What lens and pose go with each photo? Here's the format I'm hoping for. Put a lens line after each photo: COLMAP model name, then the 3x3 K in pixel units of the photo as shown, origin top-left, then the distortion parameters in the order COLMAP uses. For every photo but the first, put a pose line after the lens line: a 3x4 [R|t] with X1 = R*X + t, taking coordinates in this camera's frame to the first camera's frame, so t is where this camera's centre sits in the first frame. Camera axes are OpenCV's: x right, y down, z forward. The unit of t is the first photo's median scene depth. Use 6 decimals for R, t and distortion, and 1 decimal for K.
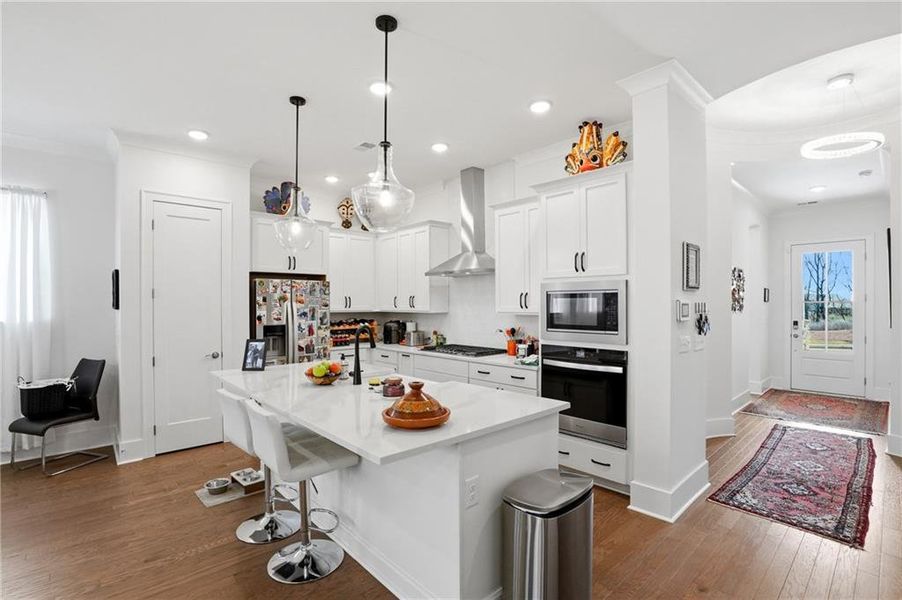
lens RADIAL K [[420.4, 0, 447.9], [0, 420.4, 301.7], [0, 0, 1]] dist [-0.054292, 0.017779]
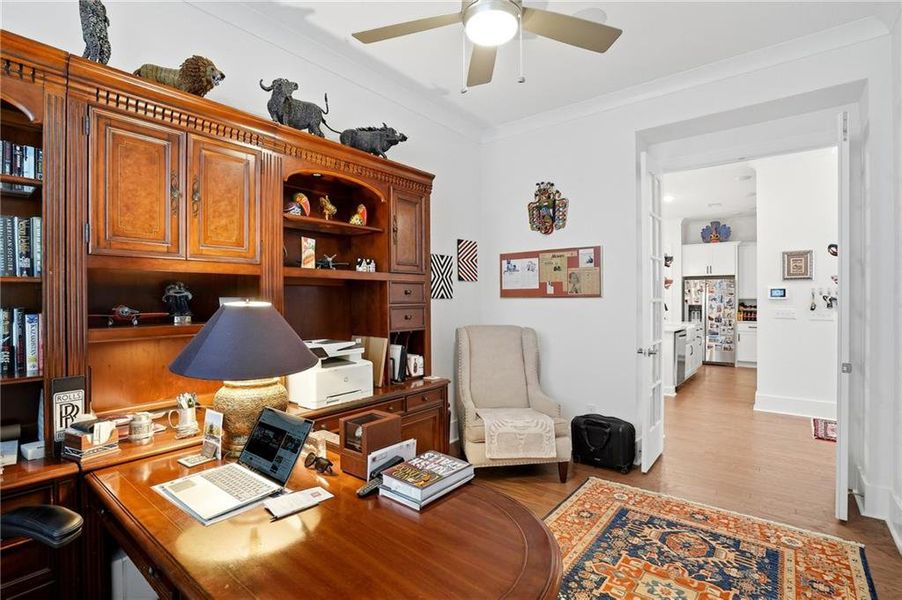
lens RADIAL K [[420.4, 0, 447.9], [0, 420.4, 301.7], [0, 0, 1]] dist [-0.054292, 0.017779]
pose [[0.152032, 0.006910, -0.988351, 1.243347], [0.006085, 0.999950, 0.007927, 0.021535], [0.988357, -0.007219, 0.151982, -0.361171]]
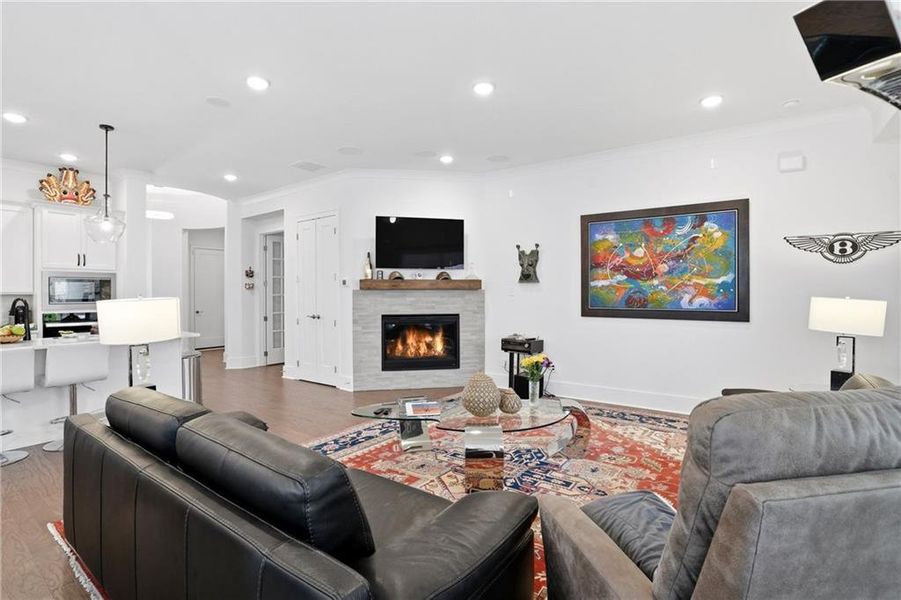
lens RADIAL K [[429.2, 0, 451.6], [0, 429.2, 293.0], [0, 0, 1]] dist [-0.041576, 0.000831]
pose [[-0.204460, 0.004717, 0.978864, -1.121515], [-0.003461, 0.999979, -0.005542, 0.026863], [-0.978869, -0.004521, -0.204439, -0.056119]]
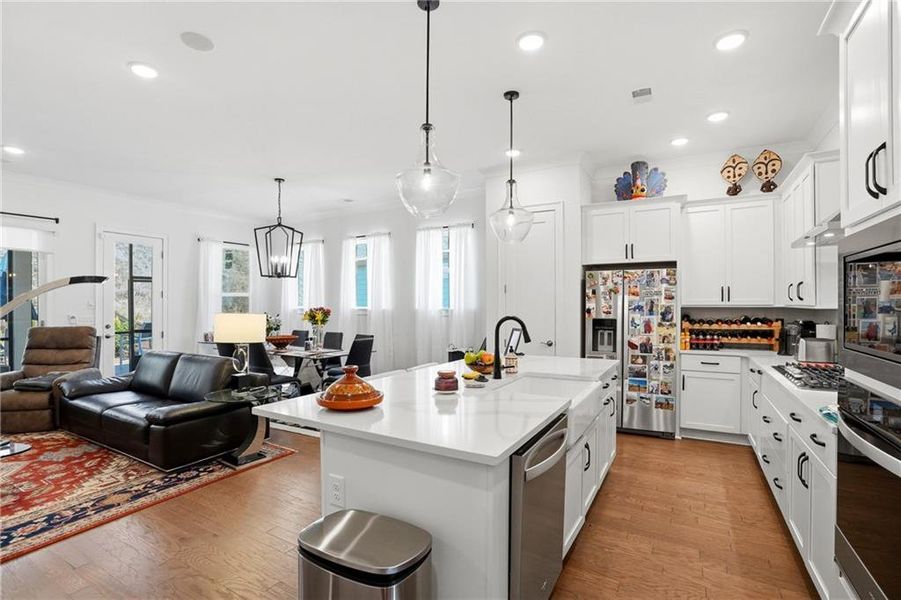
lens RADIAL K [[420.5, 0, 449.3], [0, 420.5, 305.9], [0, 0, 1]] dist [-0.056351, 0.018463]
pose [[0.309447, 0.008664, -0.950877, 0.393443], [0.006563, 0.999915, 0.011246, 0.014114], [0.950894, -0.009721, 0.309364, 0.371924]]
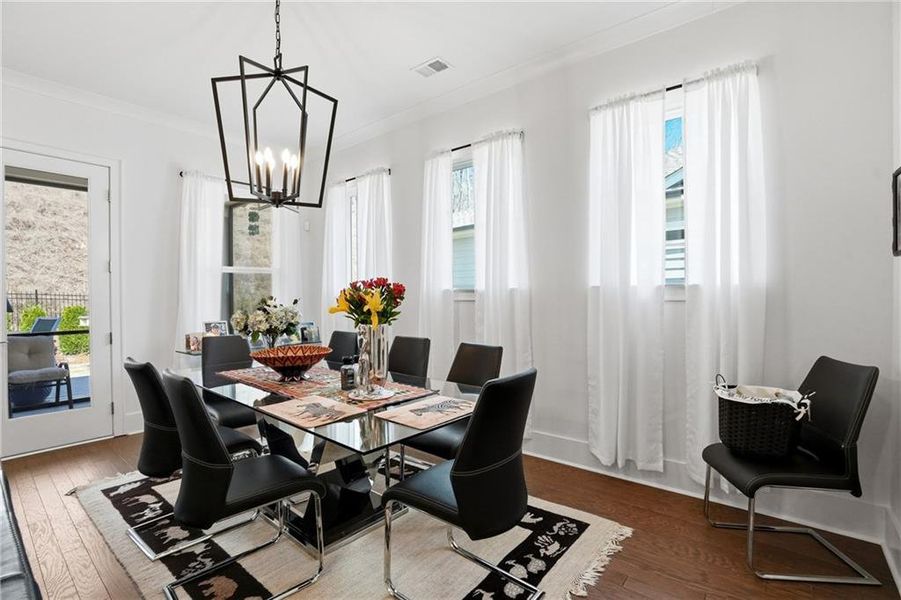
lens RADIAL K [[419.7, 0, 449.0], [0, 419.7, 303.5], [0, 0, 1]] dist [-0.050267, 0.017647]
pose [[0.146279, 0.019964, -0.989042, -0.401732], [0.012971, 0.999672, 0.022097, 0.047508], [0.989158, -0.016062, 0.145972, 0.400981]]
